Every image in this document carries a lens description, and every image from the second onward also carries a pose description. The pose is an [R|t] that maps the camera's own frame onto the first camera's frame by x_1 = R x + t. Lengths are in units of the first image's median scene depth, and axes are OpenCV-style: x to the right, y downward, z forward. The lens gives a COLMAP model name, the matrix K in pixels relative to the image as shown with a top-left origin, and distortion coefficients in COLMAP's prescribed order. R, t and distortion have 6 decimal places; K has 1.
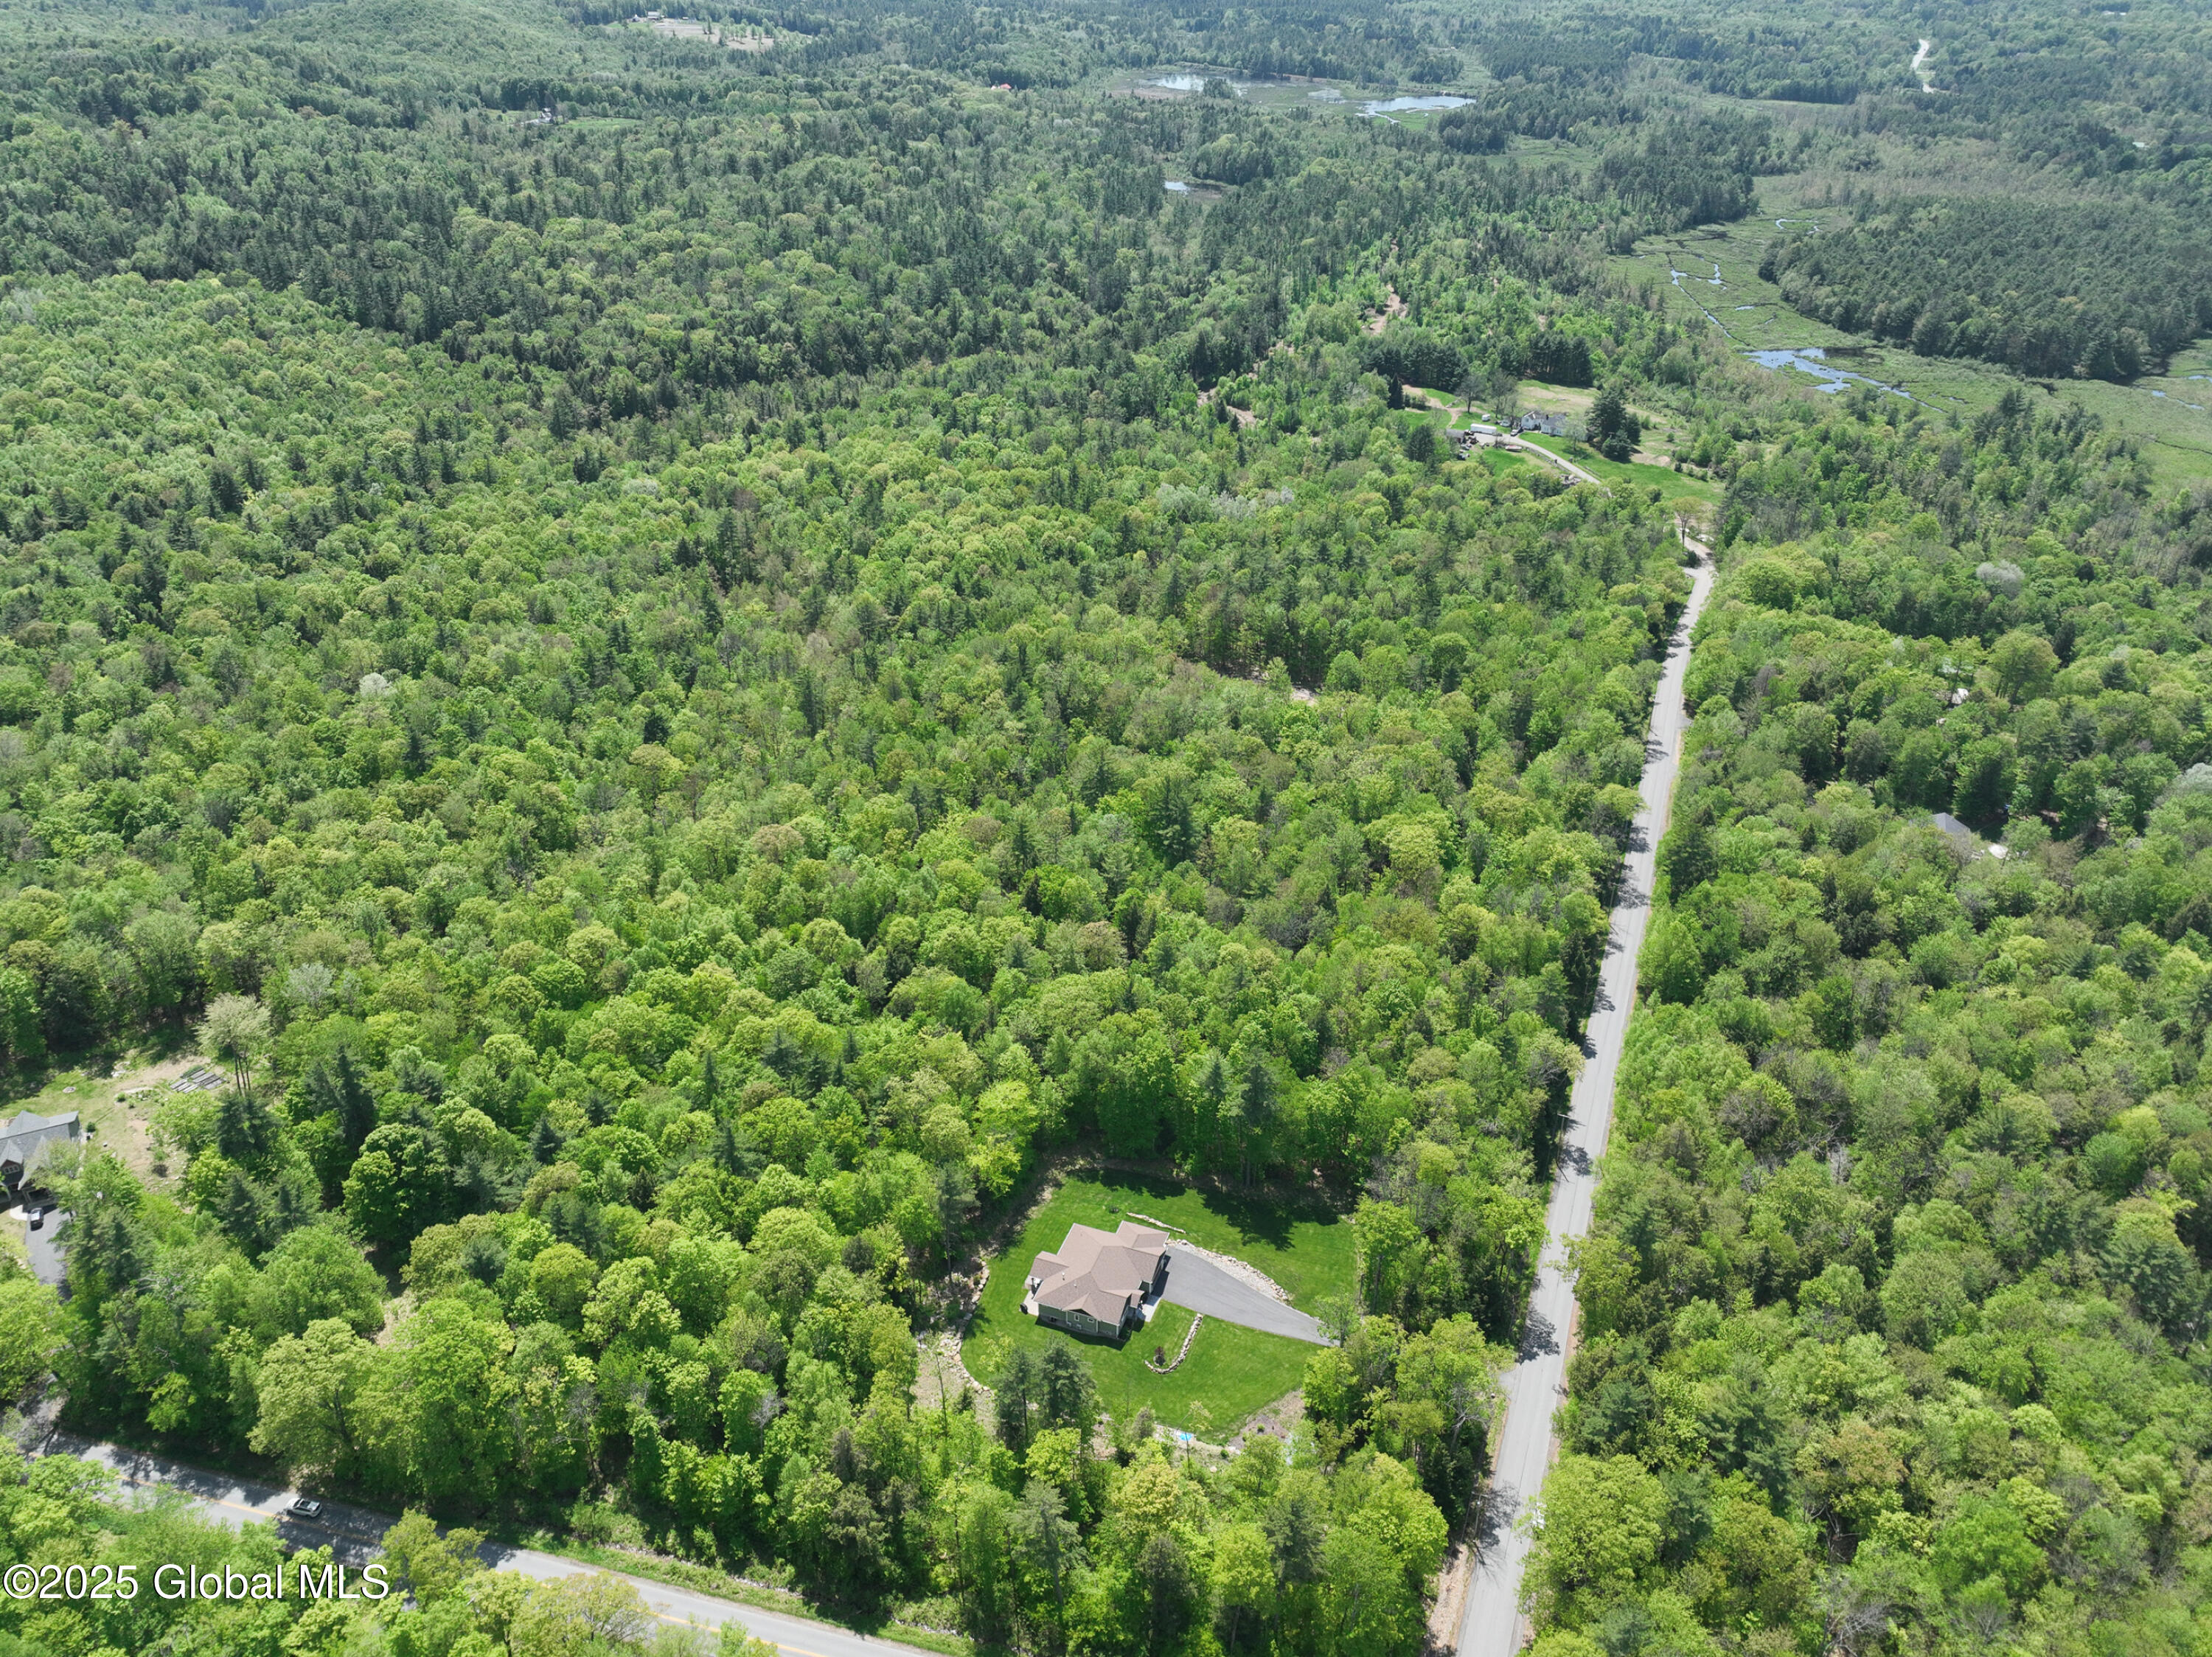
lens RADIAL K [[1671.2, 0, 1116.3], [0, 1671.2, 843.6], [0, 0, 1]] dist [-0.004699, 0.016324]
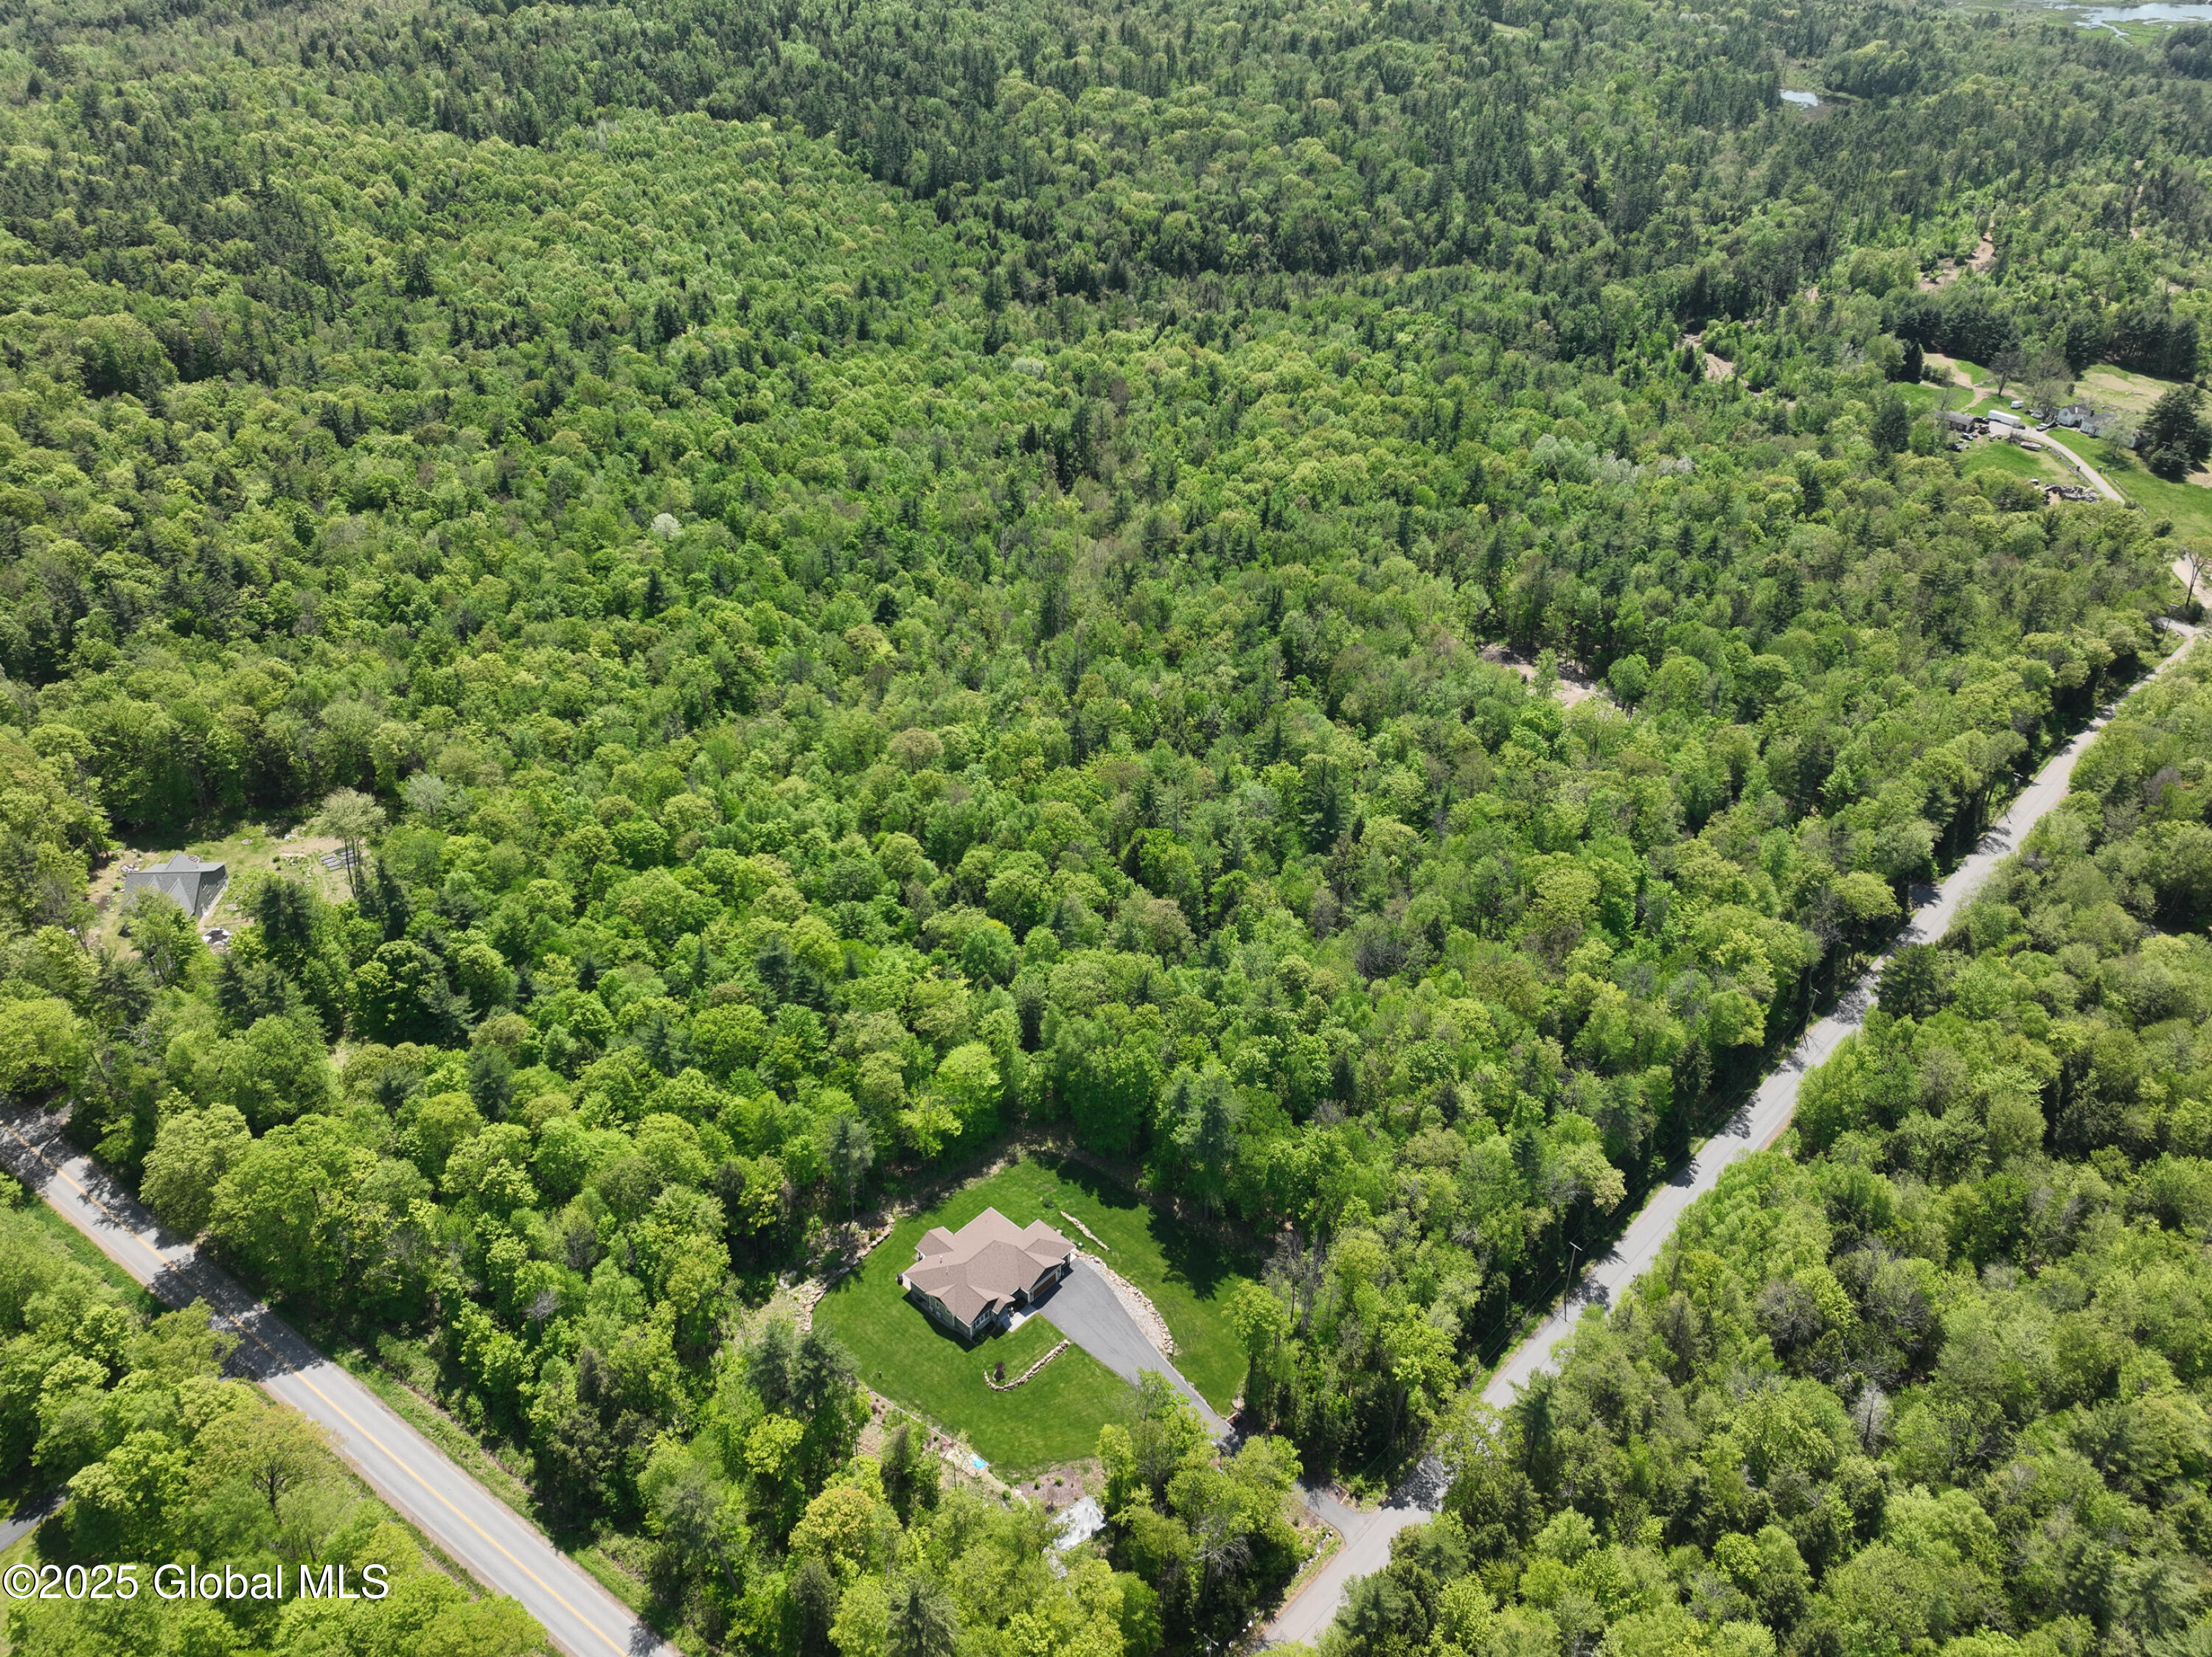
lens RADIAL K [[1671.2, 0, 1113.5], [0, 1671.2, 830.5], [0, 0, 1]] dist [-0.004699, 0.016324]
pose [[0.923932, 0.211768, -0.318597, 0.209157], [-0.193909, 0.977140, 0.087158, -0.055331], [0.329771, -0.018750, 0.943875, 0.091441]]
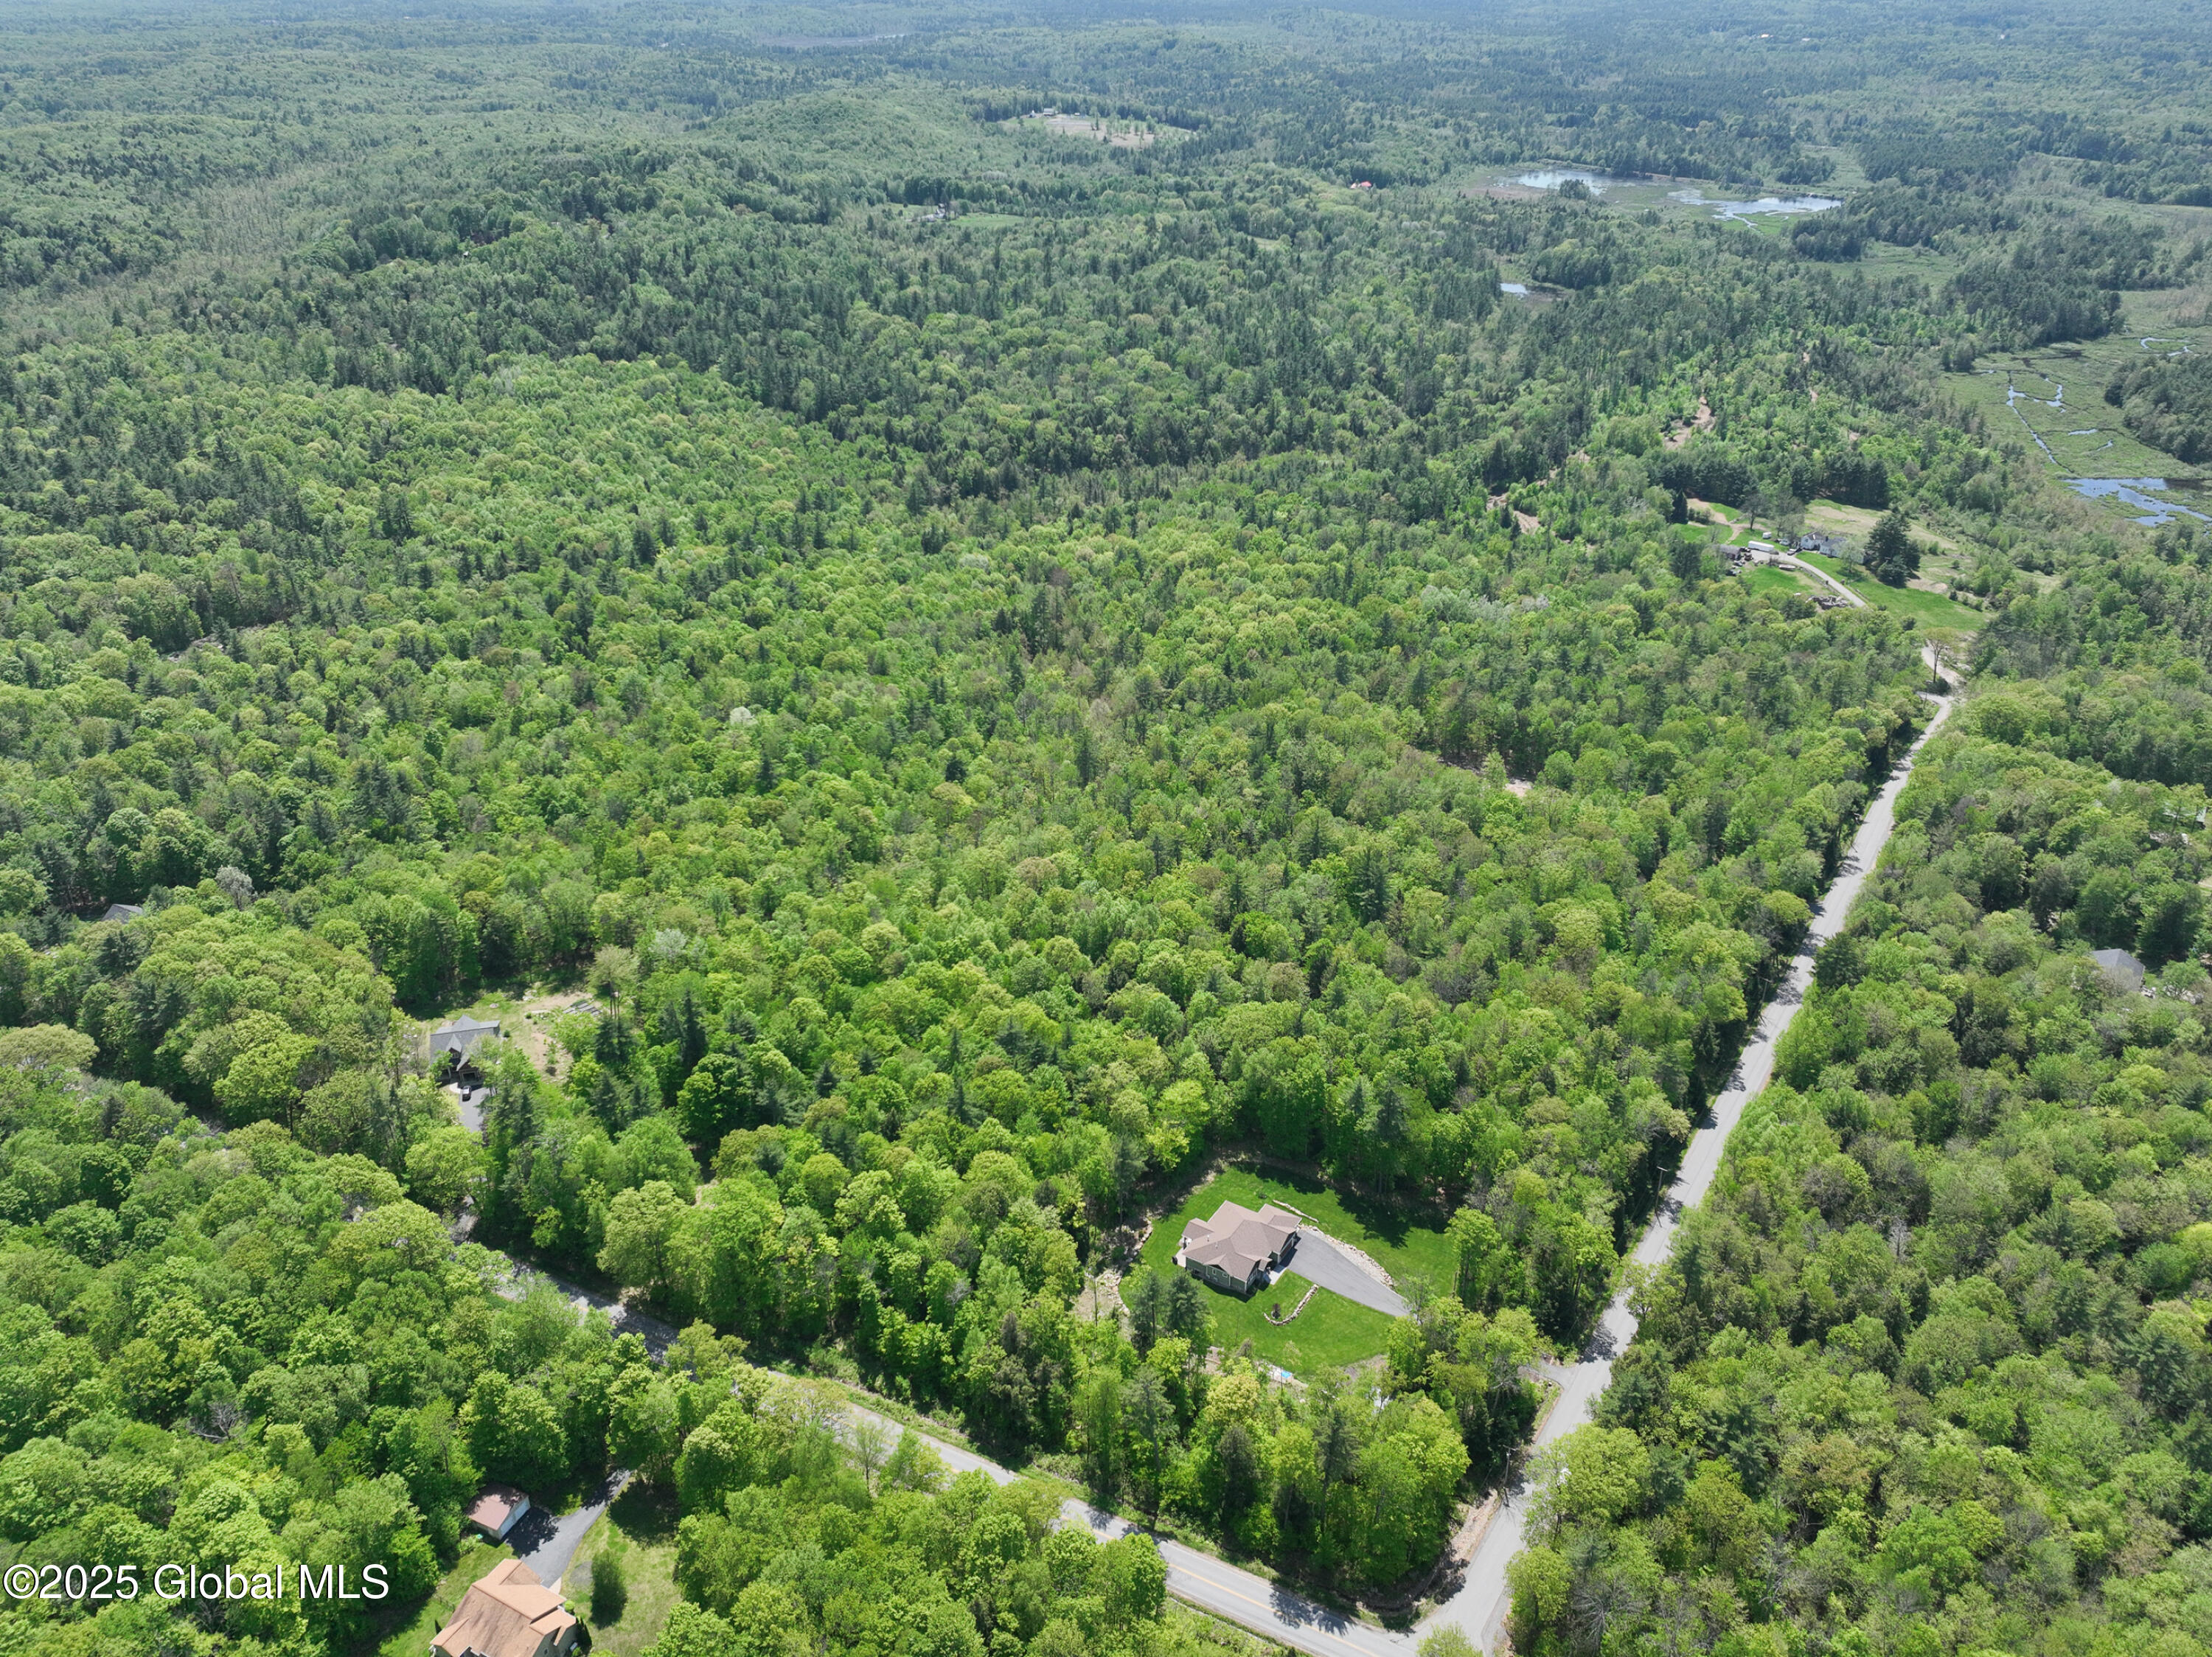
lens RADIAL K [[1671.2, 0, 1112.2], [0, 1671.2, 837.7], [0, 0, 1]] dist [-0.004699, 0.016324]
pose [[0.977019, 0.089093, -0.193641, 0.075303], [-0.096581, 0.994886, -0.029565, 0.004625], [0.190016, 0.047588, 0.980627, -0.162868]]
